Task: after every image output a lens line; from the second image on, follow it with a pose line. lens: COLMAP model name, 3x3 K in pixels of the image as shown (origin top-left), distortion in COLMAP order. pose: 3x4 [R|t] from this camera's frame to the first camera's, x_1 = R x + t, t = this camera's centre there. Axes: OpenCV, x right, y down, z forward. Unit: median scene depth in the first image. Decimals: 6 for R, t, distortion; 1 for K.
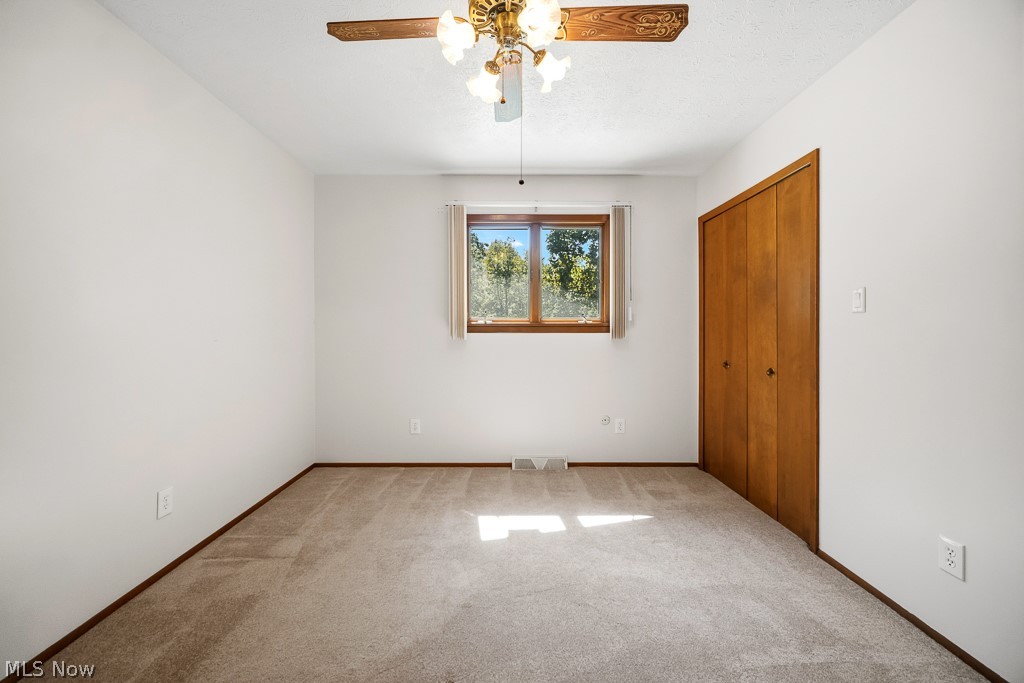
lens RADIAL K [[406.8, 0, 510.1], [0, 406.8, 337.5], [0, 0, 1]] dist [-0.002536, -0.000603]
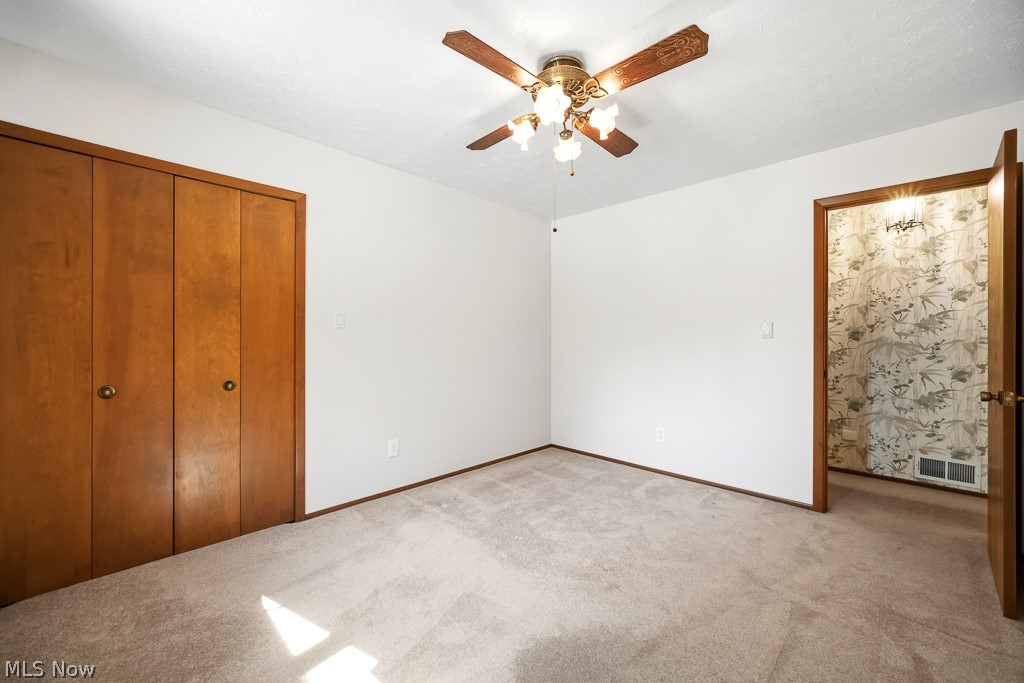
lens RADIAL K [[406.8, 0, 507.2], [0, 406.8, 336.6], [0, 0, 1]] dist [-0.002536, -0.000603]
pose [[-0.698522, -0.006474, 0.715560, -0.484956], [-0.003287, 0.999978, 0.005838, -0.033627], [-0.715582, 0.001726, -0.698527, 1.214782]]
